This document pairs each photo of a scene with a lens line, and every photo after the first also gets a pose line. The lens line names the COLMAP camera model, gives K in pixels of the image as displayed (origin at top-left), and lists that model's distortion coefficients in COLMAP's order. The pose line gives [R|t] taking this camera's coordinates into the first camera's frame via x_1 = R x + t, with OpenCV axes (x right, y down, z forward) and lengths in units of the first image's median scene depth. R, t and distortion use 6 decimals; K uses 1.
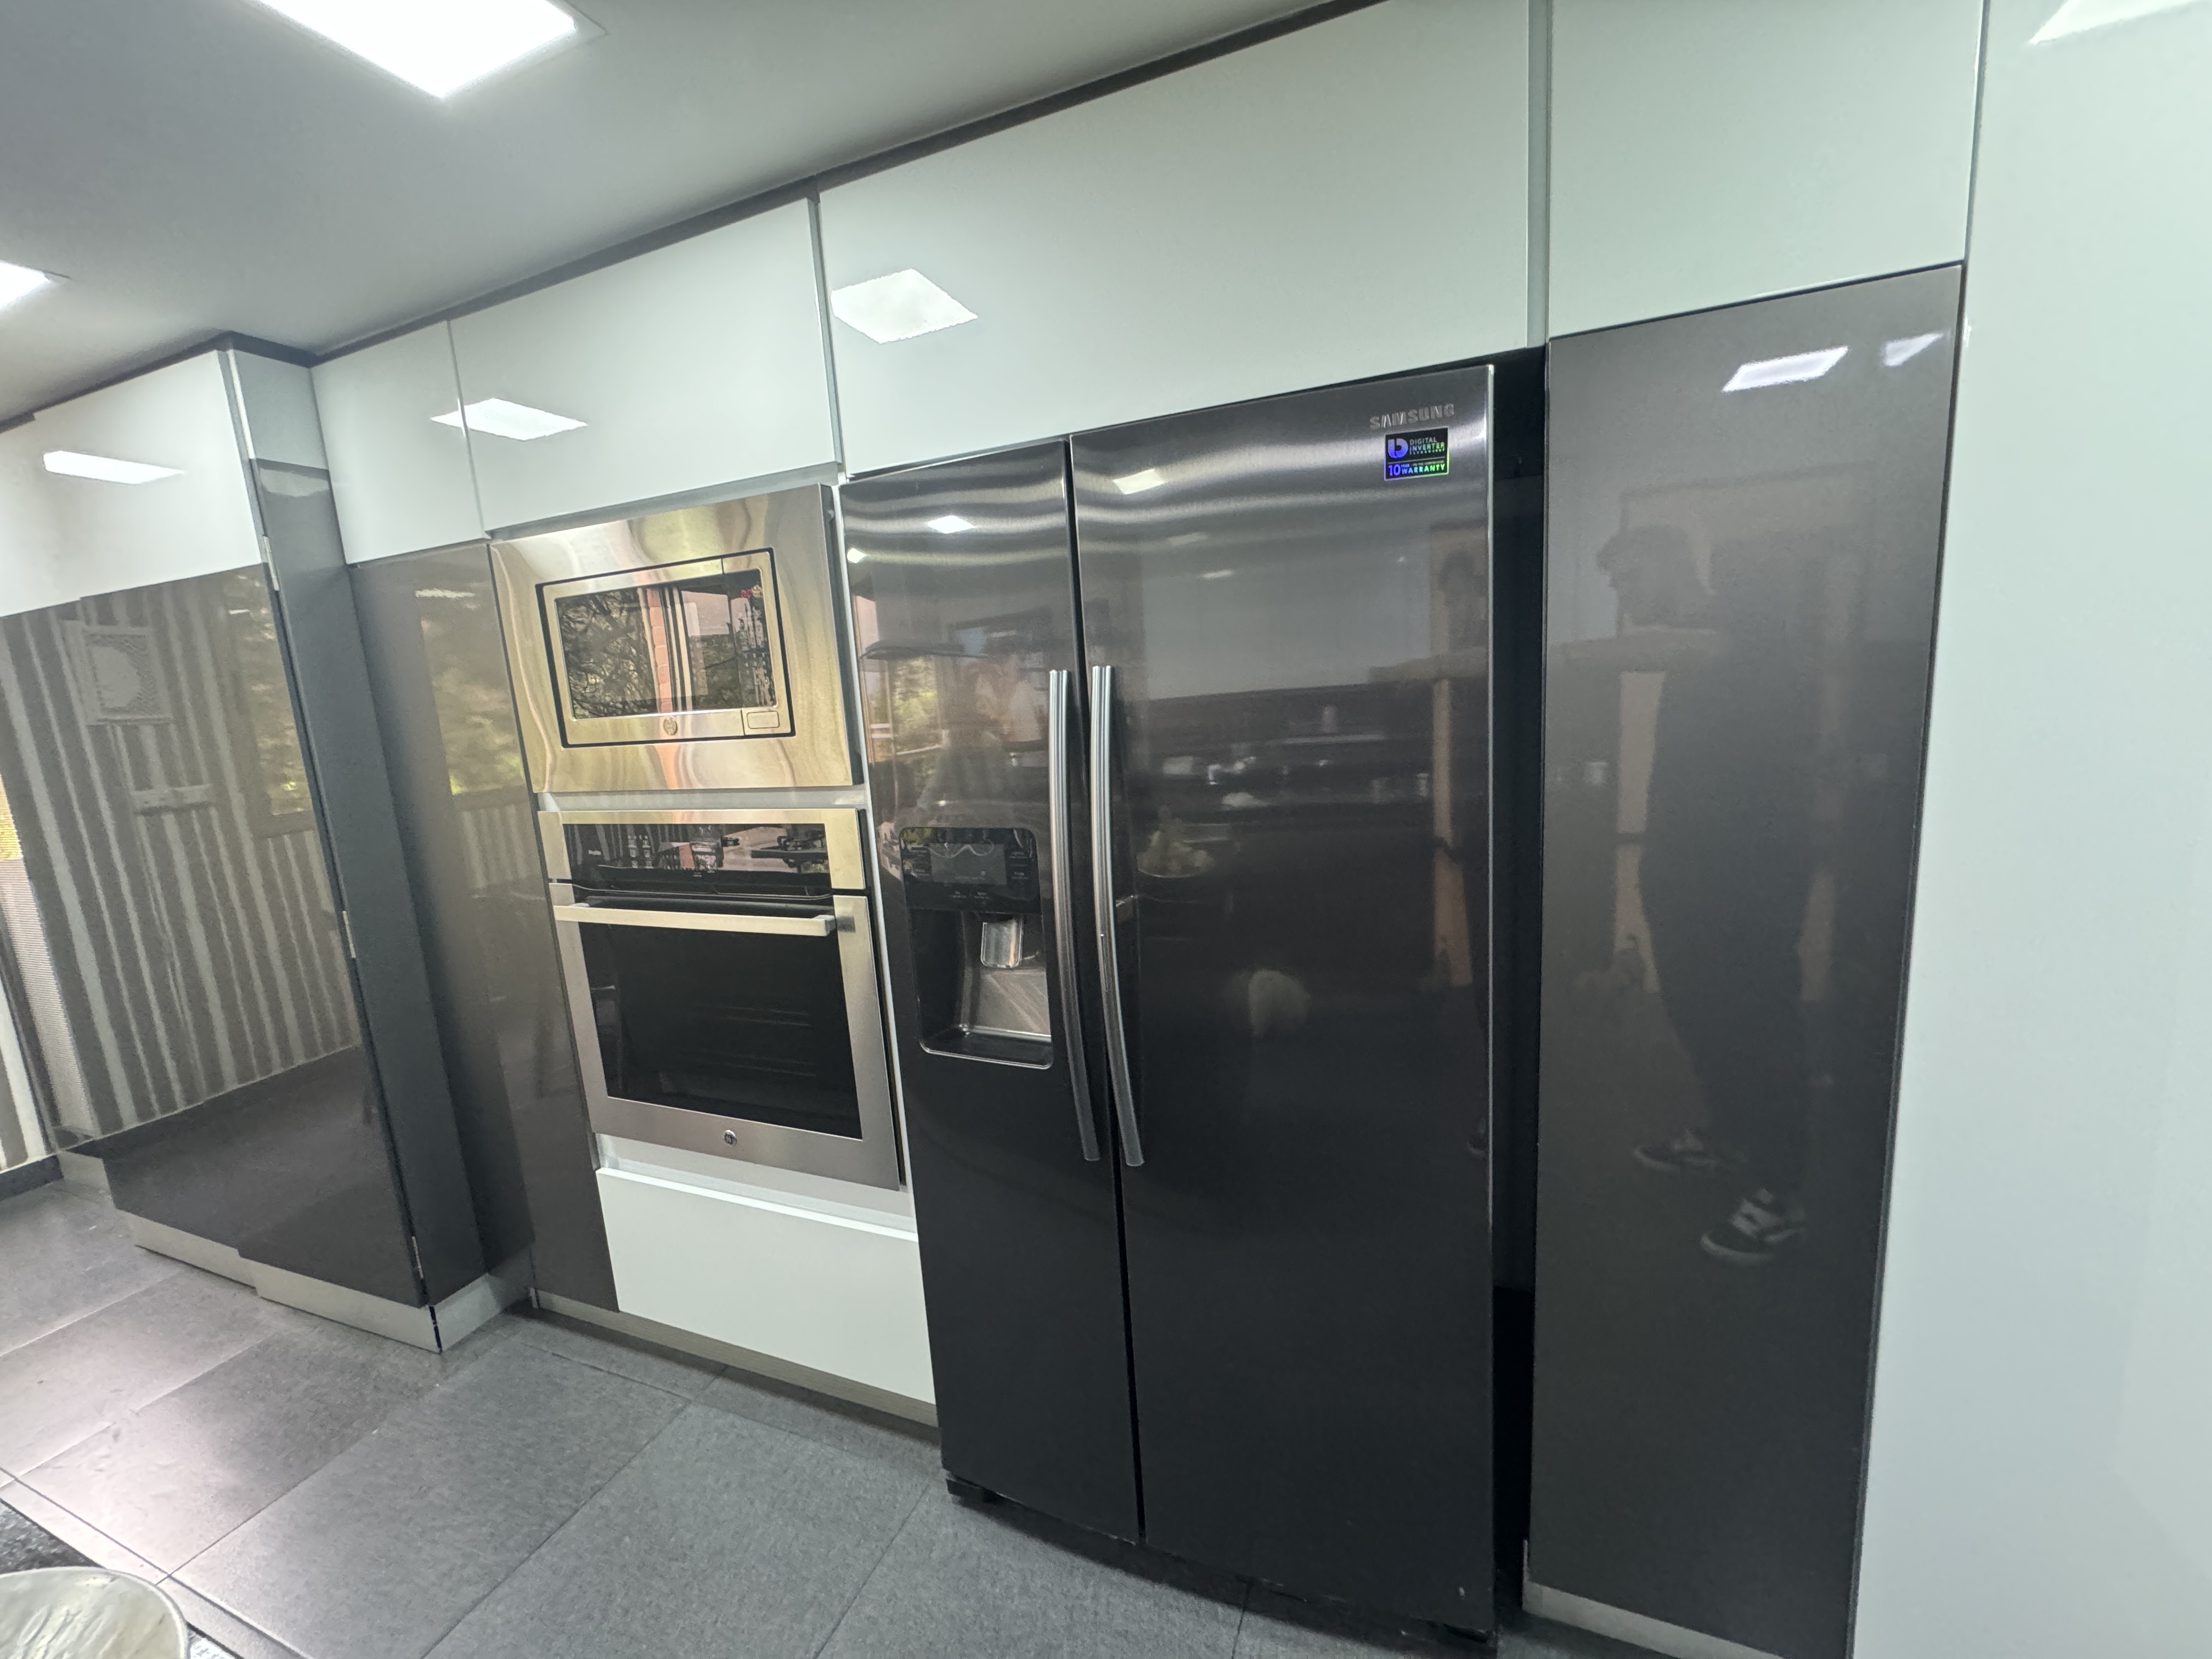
lens RADIAL K [[880.3, 0, 1106.0], [0, 880.3, 829.5], [0, 0, 1]] dist [-0.002089, 0.000037]
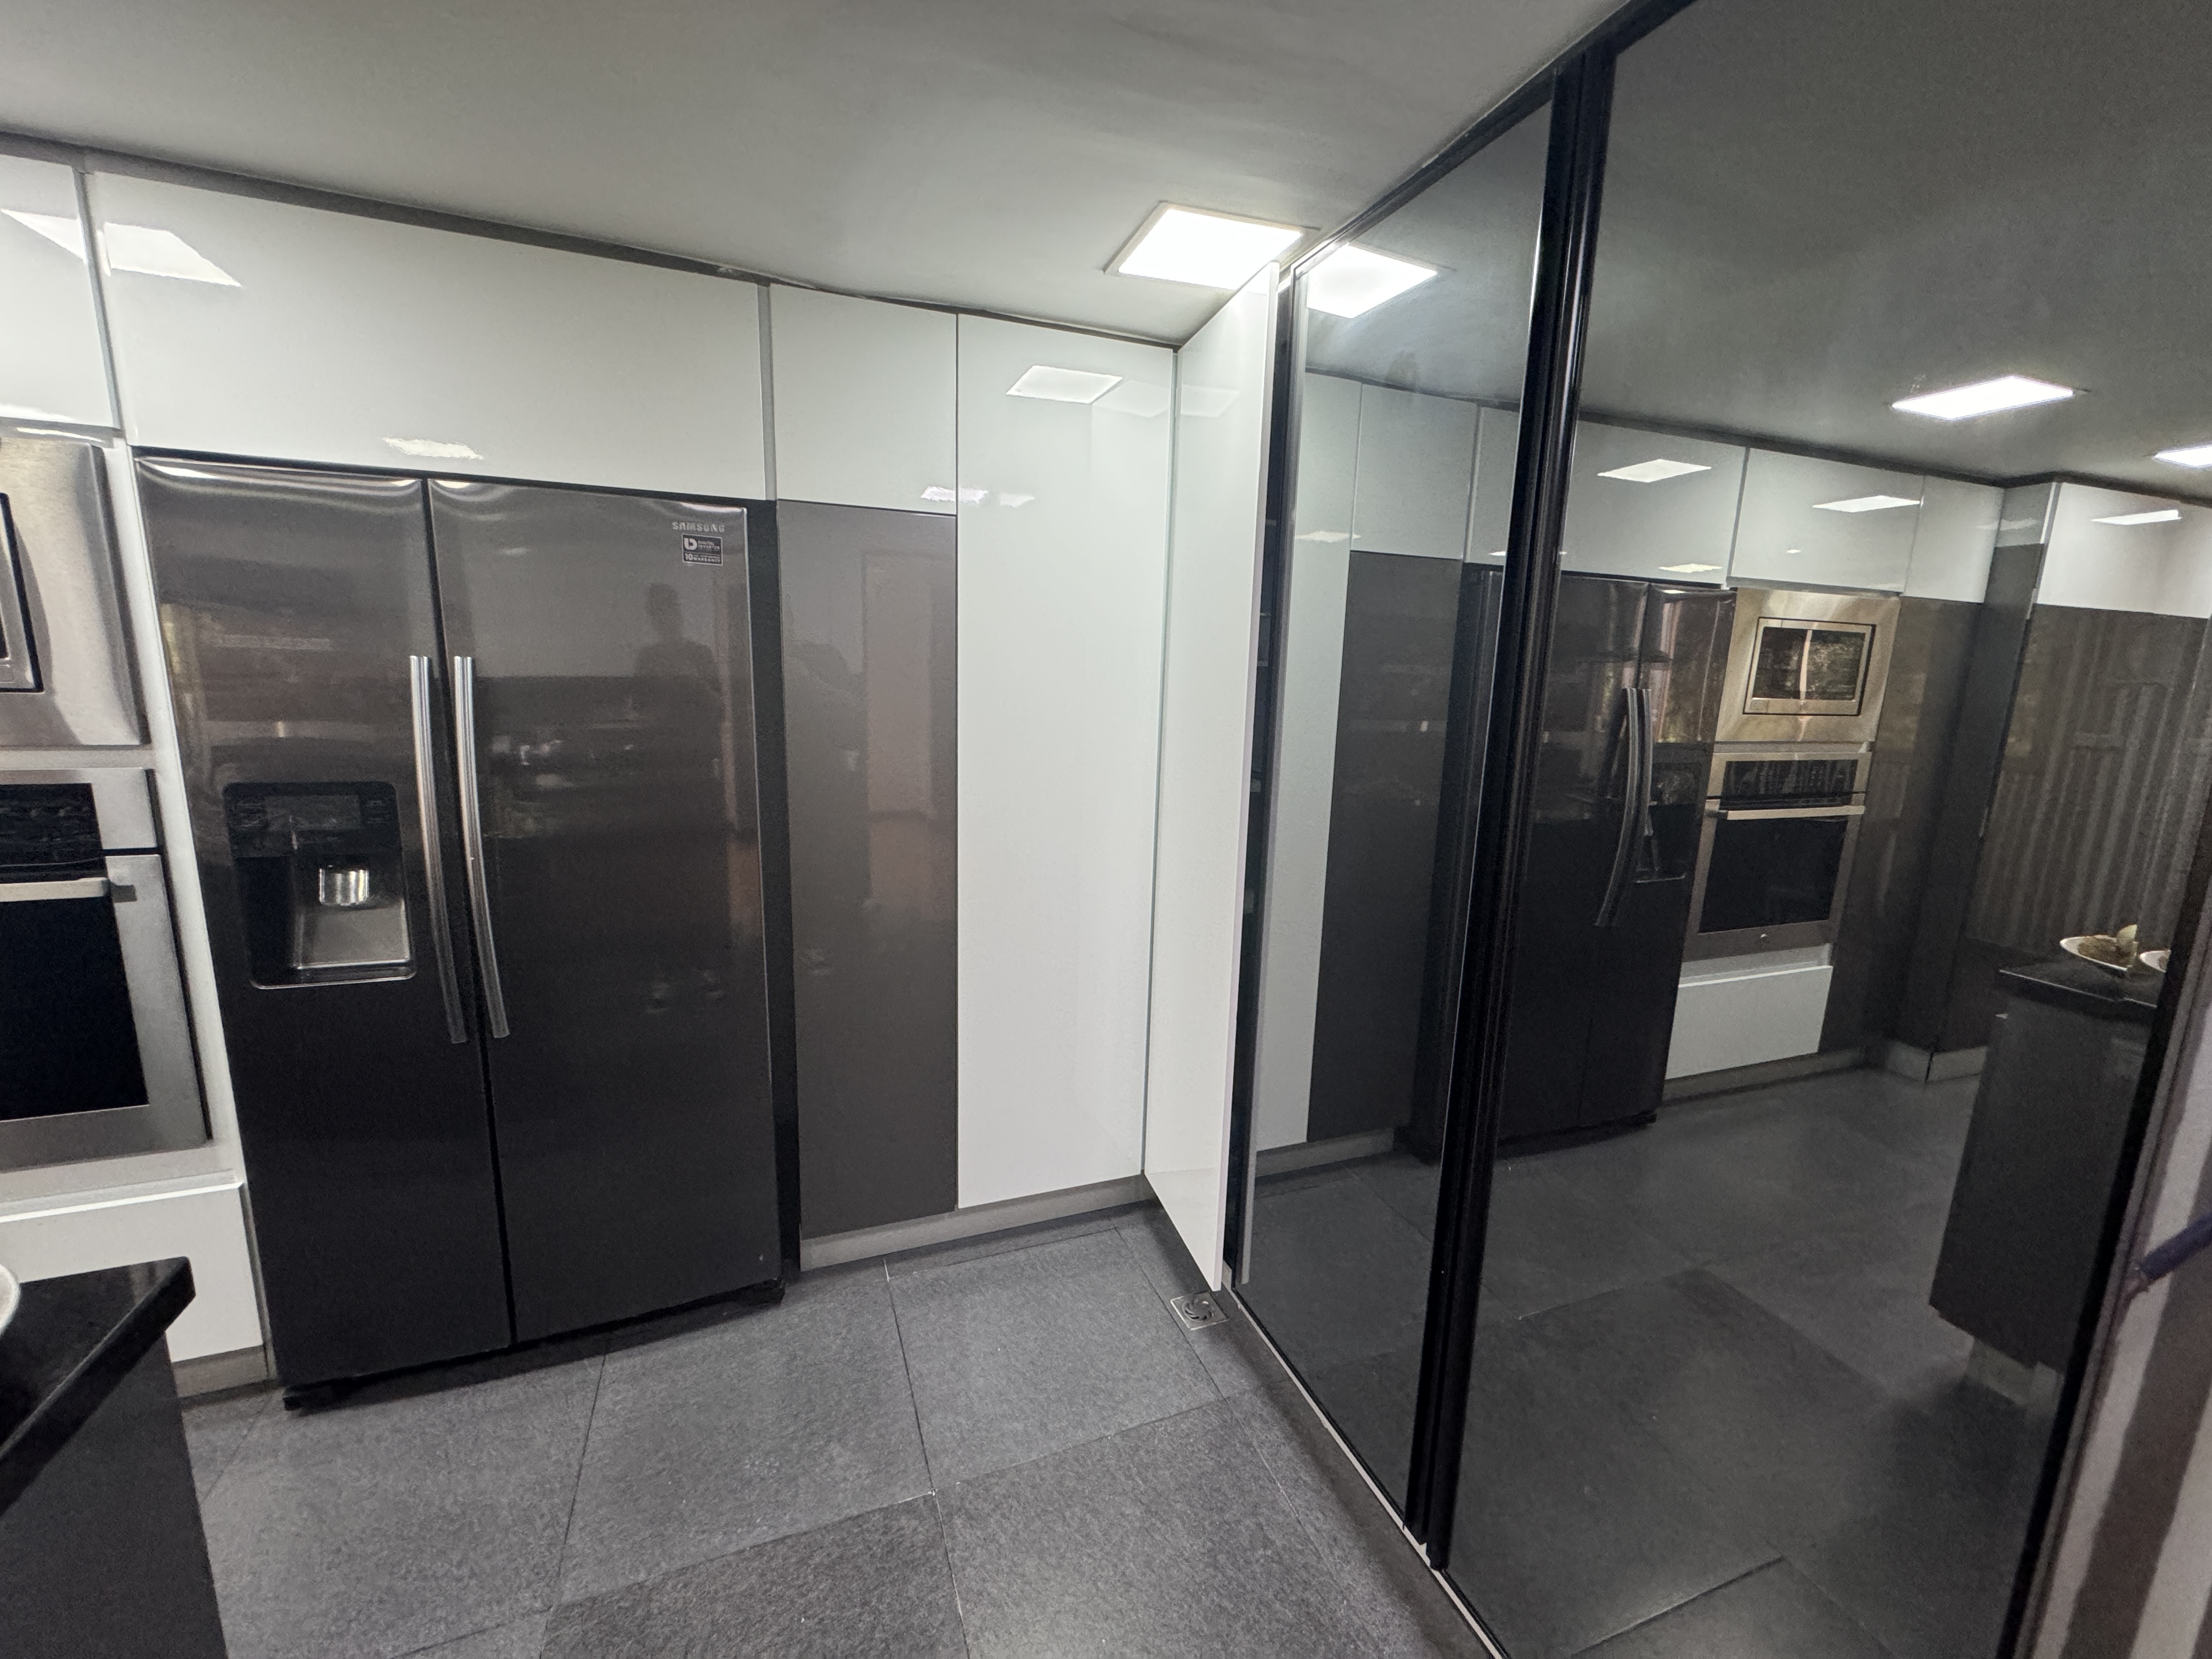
lens RADIAL K [[880.3, 0, 1106.0], [0, 880.3, 829.5], [0, 0, 1]] dist [-0.002089, 0.000037]
pose [[0.724132, -0.033462, 0.688849, -0.185840], [0.037171, 0.999264, 0.009467, 0.081895], [-0.688659, 0.018750, 0.724843, -0.520815]]
